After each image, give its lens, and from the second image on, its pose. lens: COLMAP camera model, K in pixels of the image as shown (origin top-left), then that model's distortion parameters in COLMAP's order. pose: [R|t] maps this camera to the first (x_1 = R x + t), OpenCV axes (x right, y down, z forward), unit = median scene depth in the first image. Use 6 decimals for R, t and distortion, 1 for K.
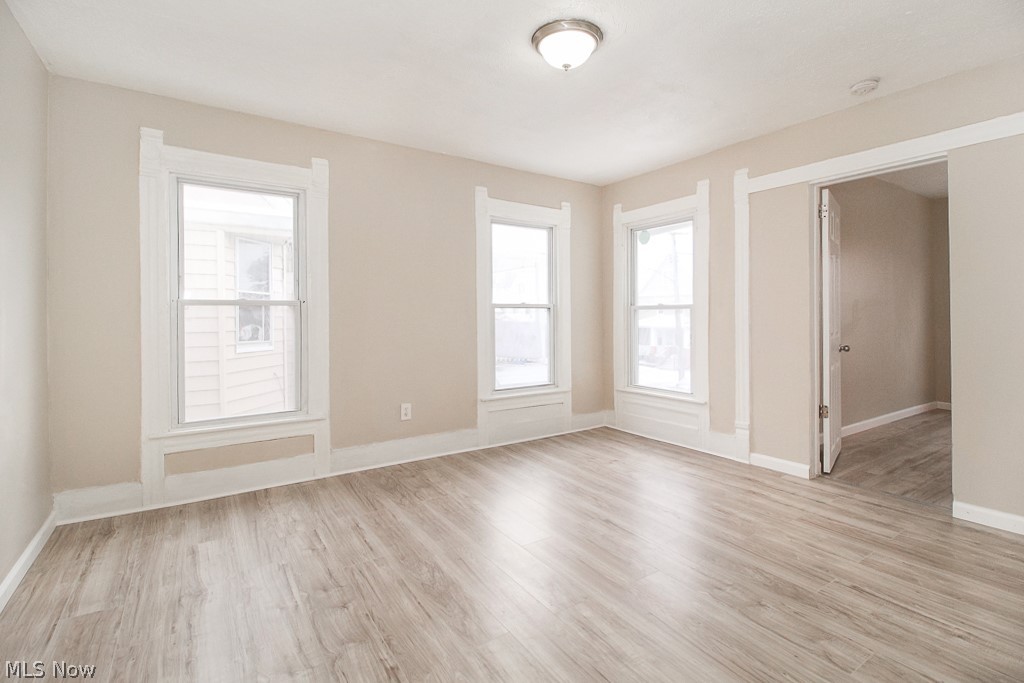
lens RADIAL K [[473.4, 0, 497.9], [0, 473.4, 315.0], [0, 0, 1]] dist [0.010621, -0.006874]
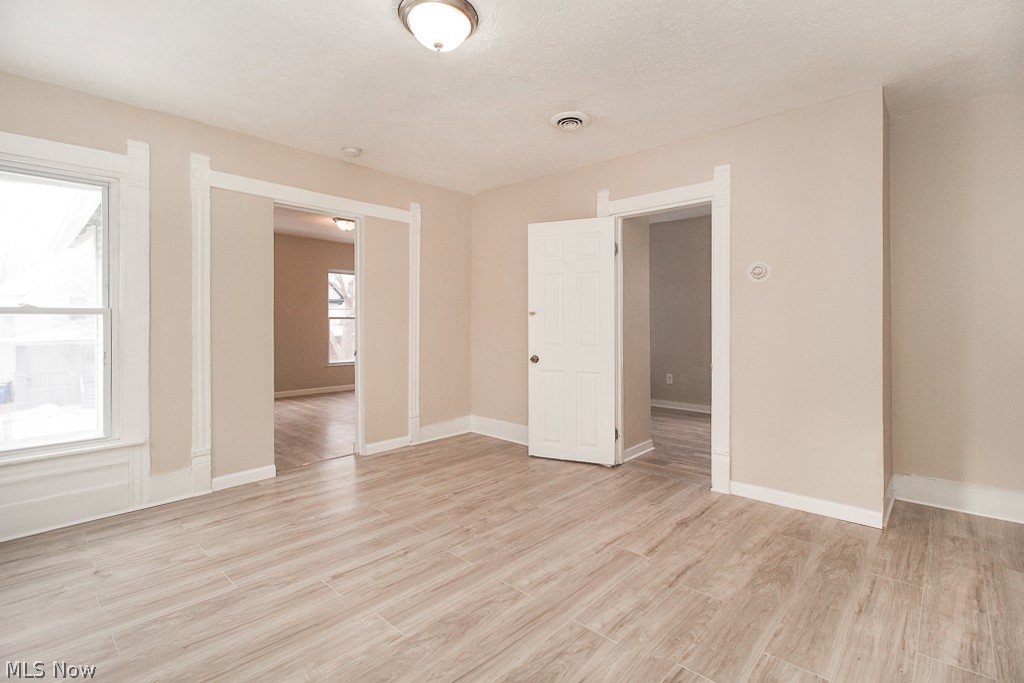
lens RADIAL K [[473.4, 0, 519.6], [0, 473.4, 320.6], [0, 0, 1]] dist [0.010621, -0.006874]
pose [[-0.261322, 0.007351, 0.965224, -0.525148], [0.002791, 0.999973, -0.006860, 0.002799], [-0.965248, 0.000901, -0.261335, 0.748906]]
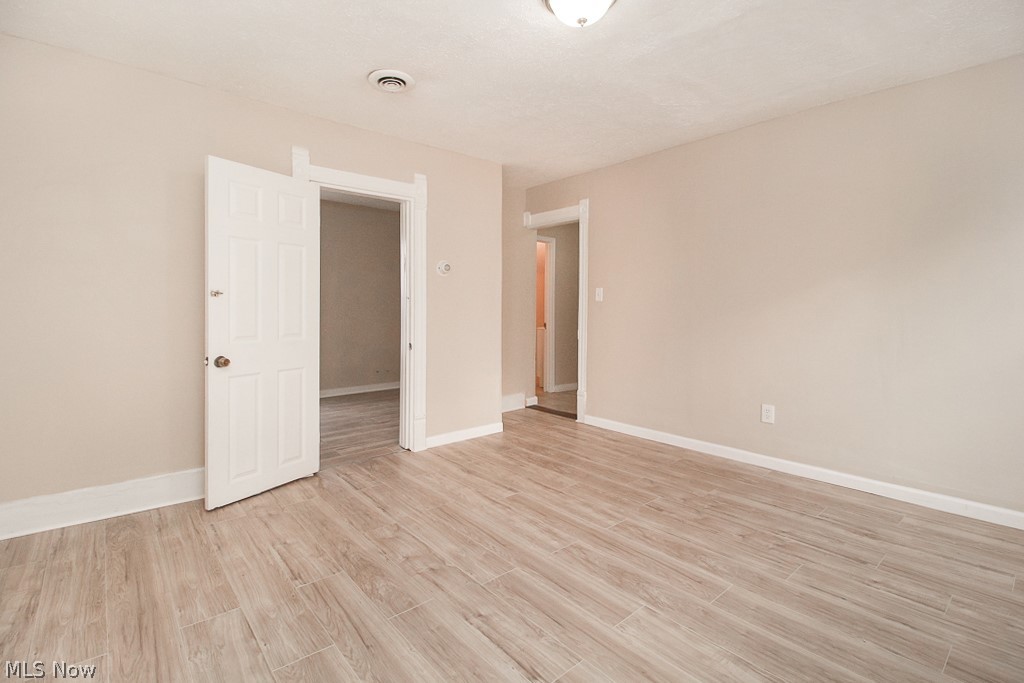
lens RADIAL K [[473.4, 0, 503.2], [0, 473.4, 313.2], [0, 0, 1]] dist [0.010621, -0.006874]
pose [[-0.990972, 0.004178, -0.134006, 0.278993], [0.002348, 0.999902, 0.013808, 0.000168], [0.134050, 0.013368, -0.990884, 1.270729]]
